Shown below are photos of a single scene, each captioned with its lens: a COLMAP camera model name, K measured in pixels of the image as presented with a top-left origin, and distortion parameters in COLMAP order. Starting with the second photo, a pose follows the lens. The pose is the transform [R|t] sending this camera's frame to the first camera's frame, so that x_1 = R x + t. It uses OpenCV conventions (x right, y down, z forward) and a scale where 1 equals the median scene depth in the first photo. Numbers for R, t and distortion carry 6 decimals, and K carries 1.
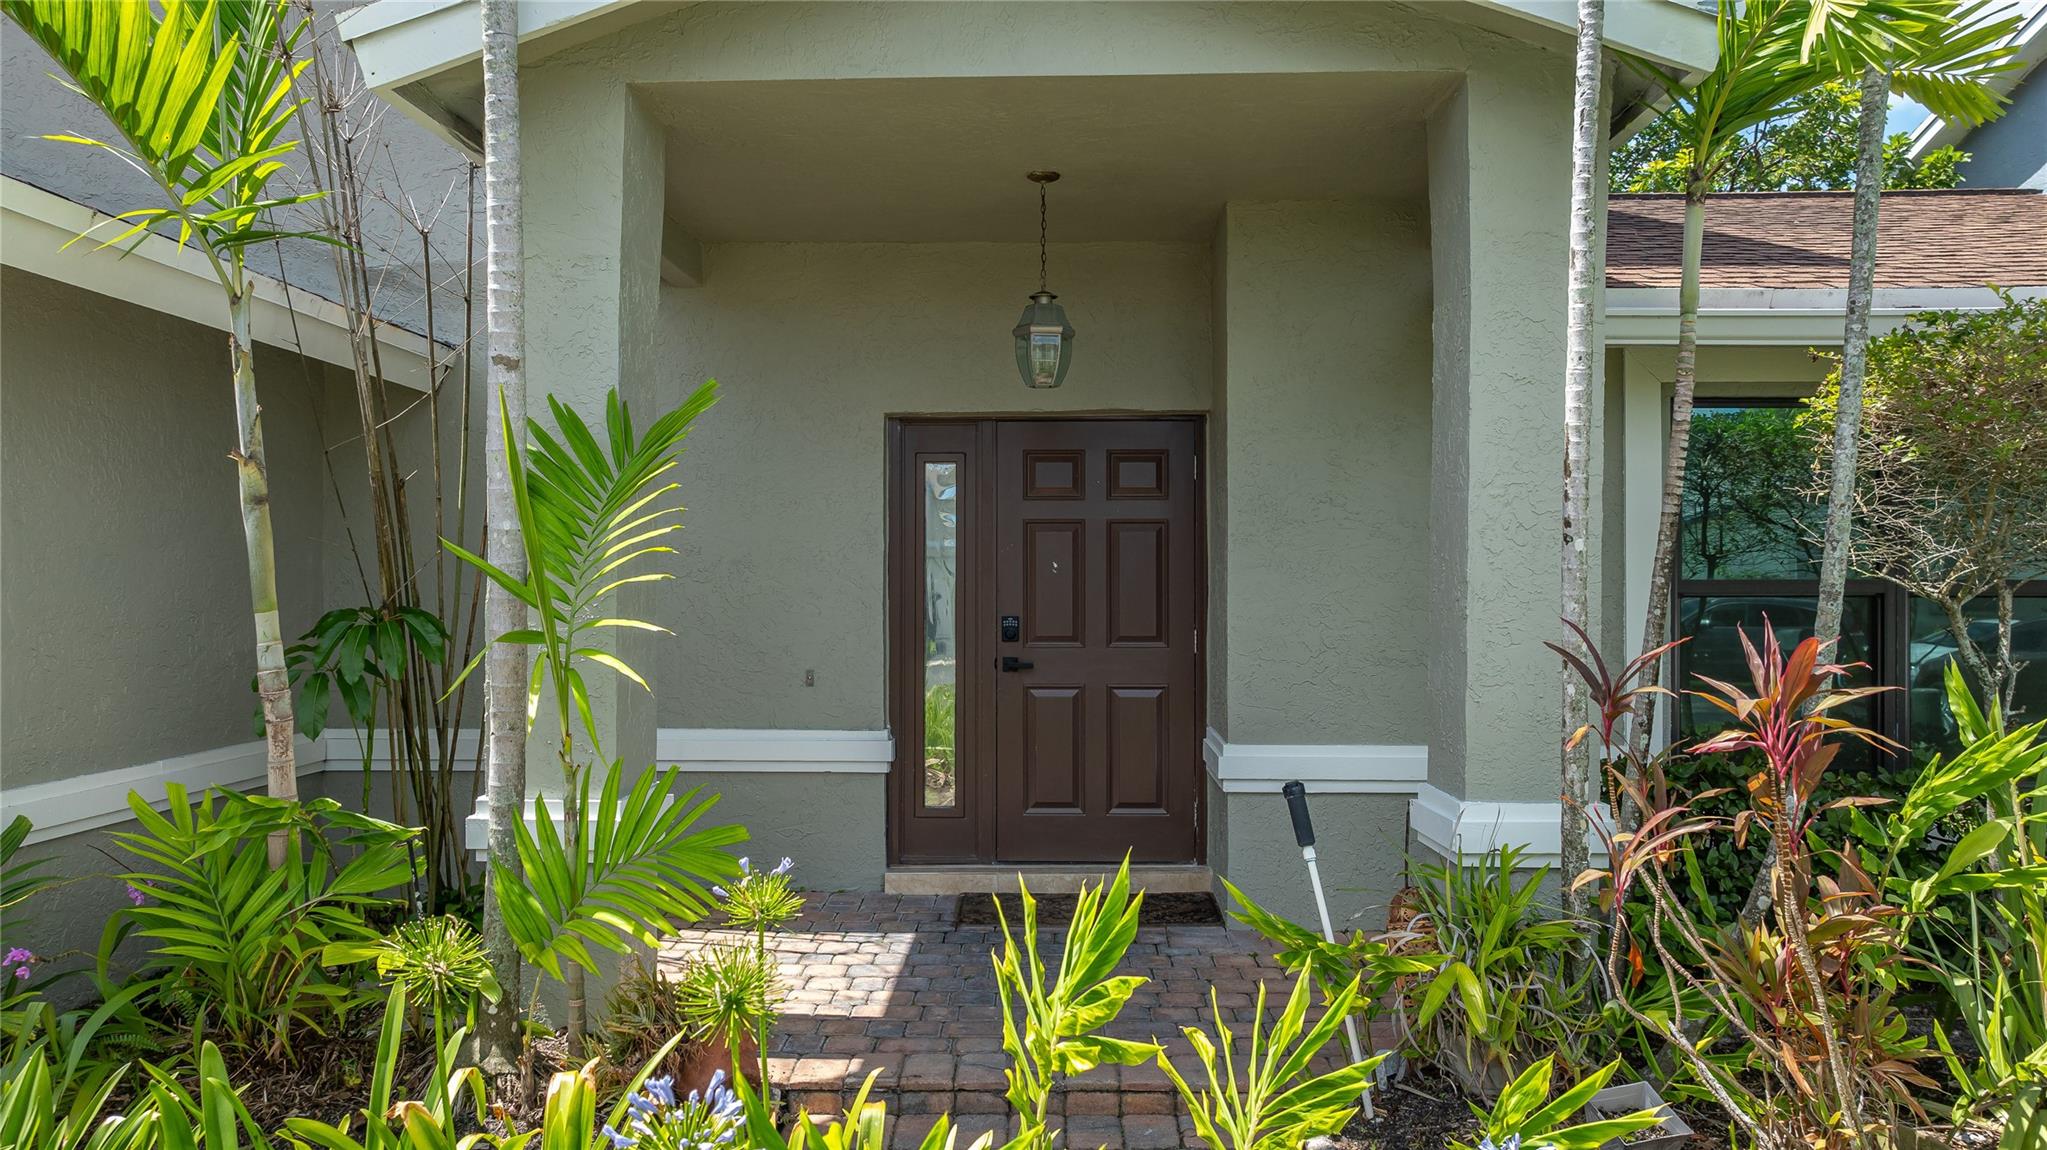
lens RADIAL K [[1442.1, 0, 1021.5], [0, 1442.1, 567.1], [0, 0, 1]] dist [-0.023609, 0.007385]
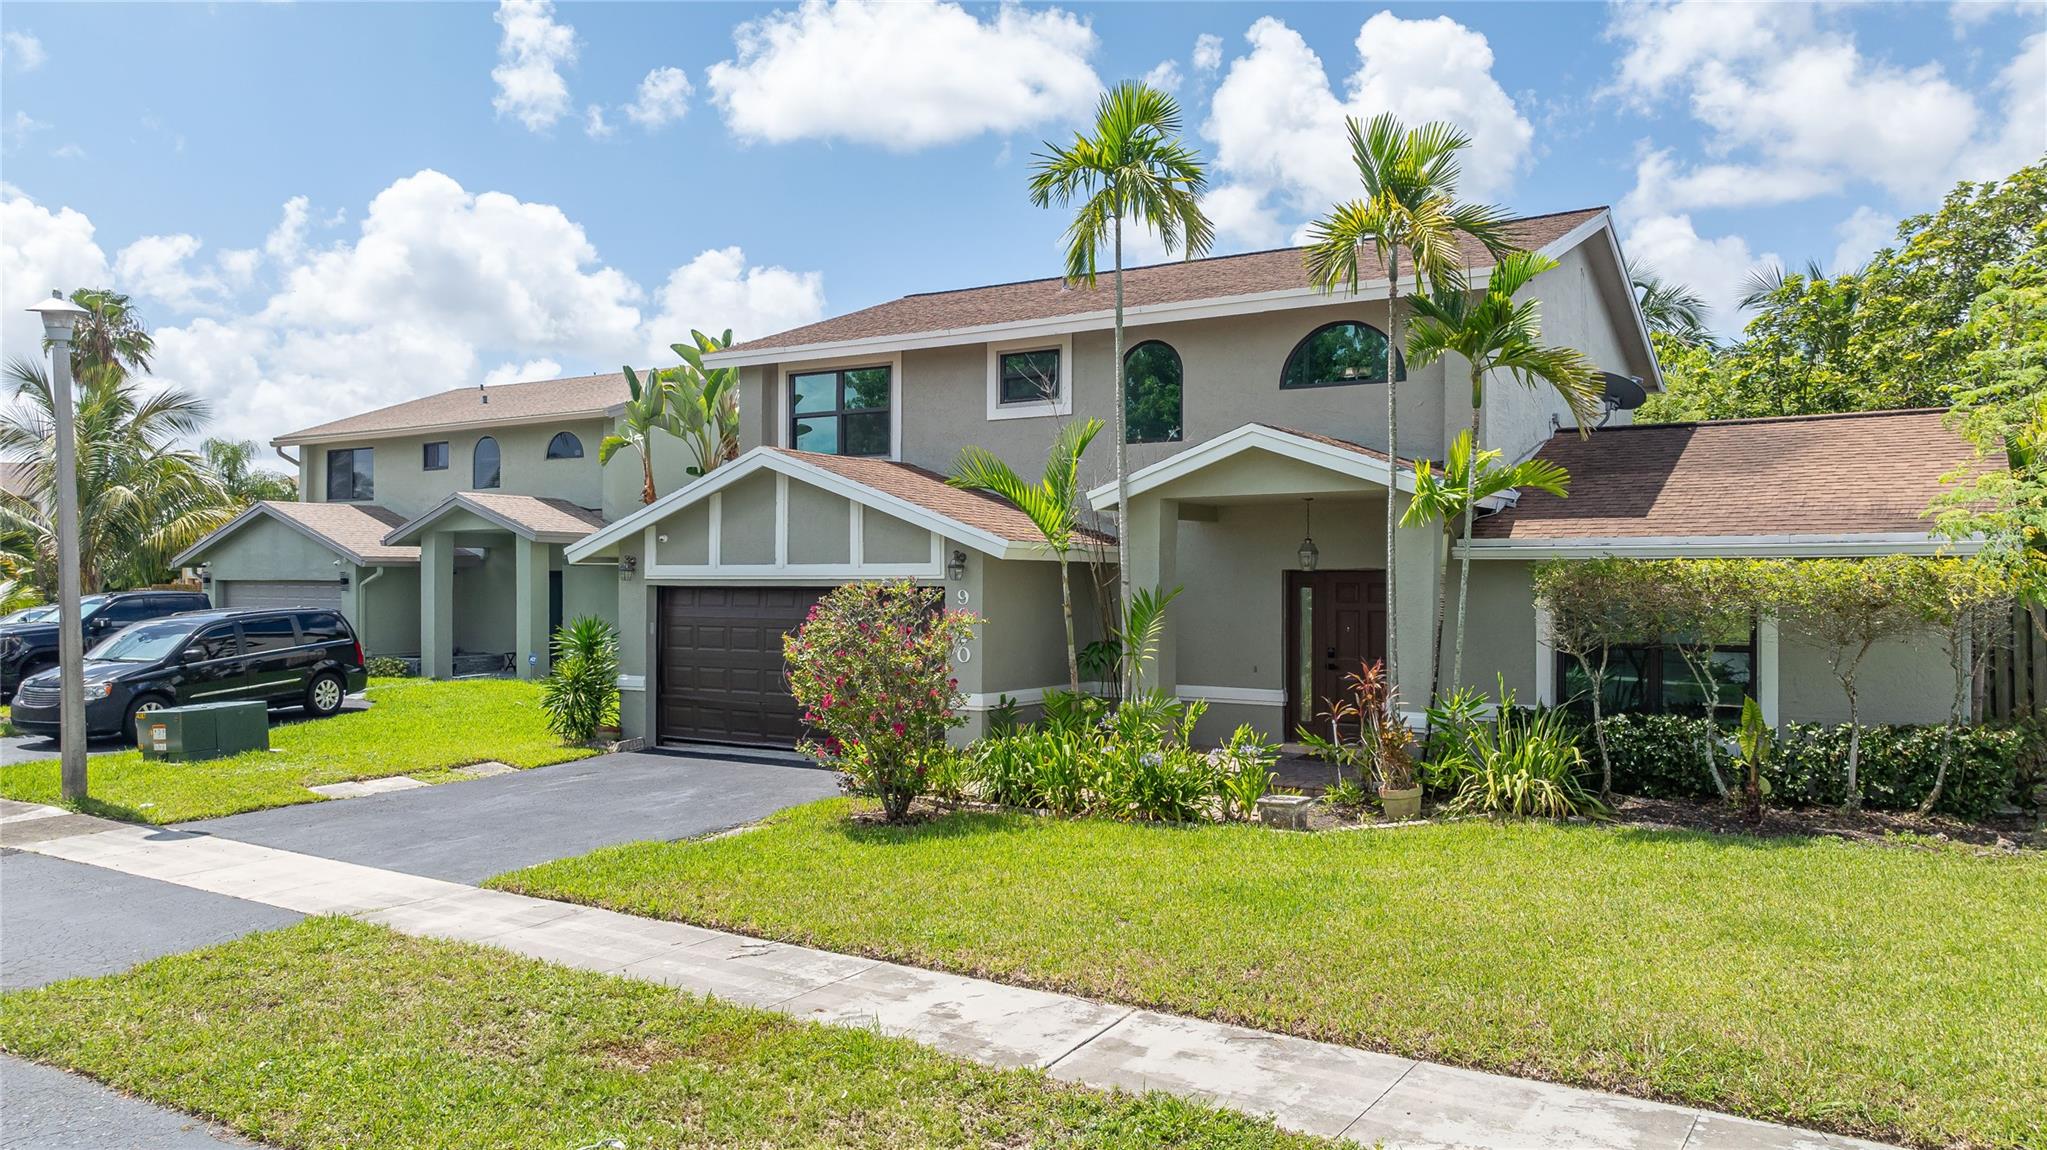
lens RADIAL K [[1442.1, 0, 1021.5], [0, 1442.1, 567.1], [0, 0, 1]] dist [-0.023609, 0.007385]
pose [[0.858238, -0.001896, -0.513249, 0.855904], [0.003517, 0.999991, 0.002189, -0.119640], [0.513241, -0.003684, 0.858237, -1.519037]]
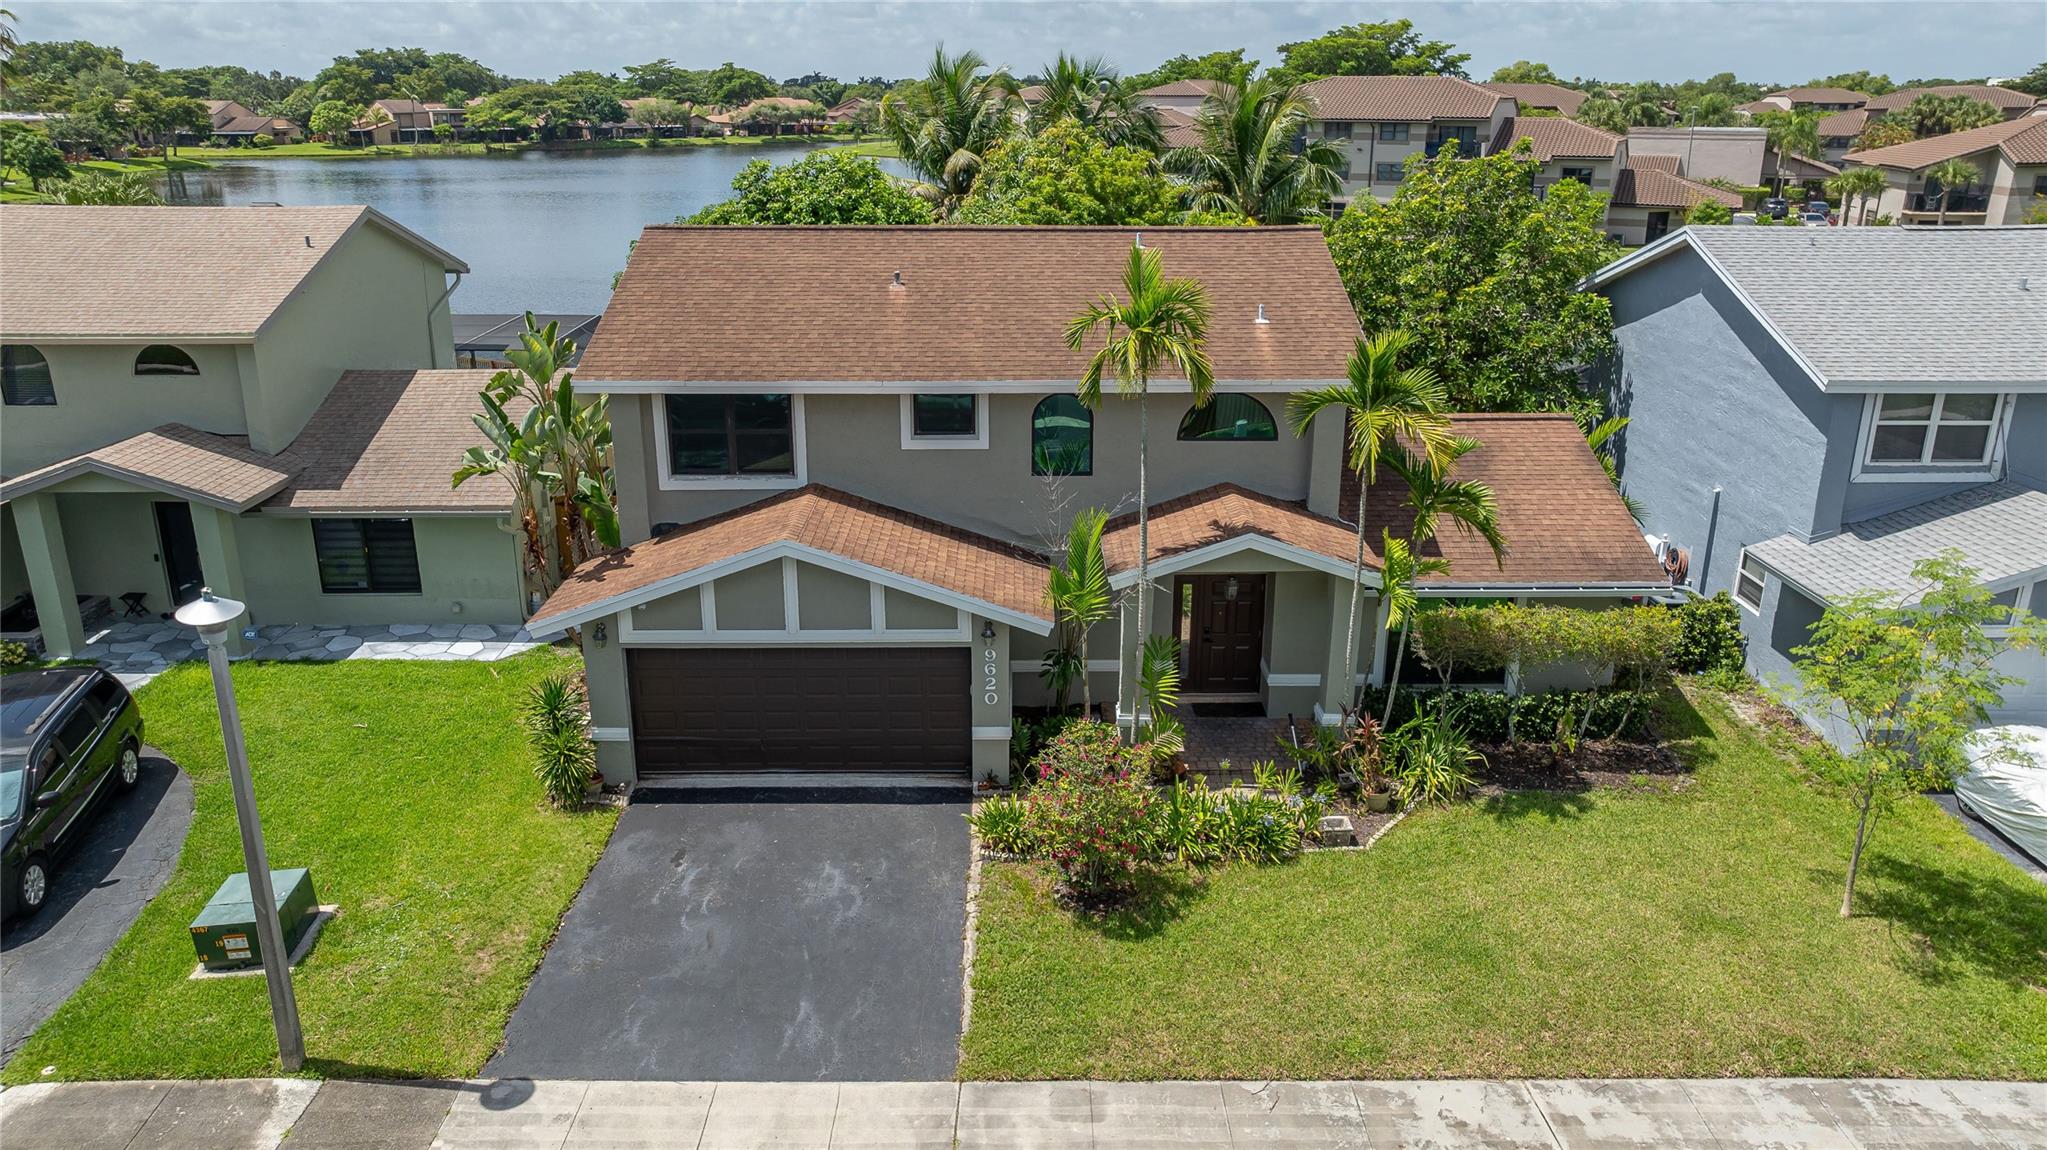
lens RADIAL K [[1442.1, 0, 1021.5], [0, 1442.1, 567.1], [0, 0, 1]] dist [-0.023609, 0.007385]
pose [[0.999445, -0.008377, 0.032251, -0.577948], [-0.002483, 0.946467, 0.322790, -1.250859], [-0.033229, -0.322691, 0.945921, -2.272222]]
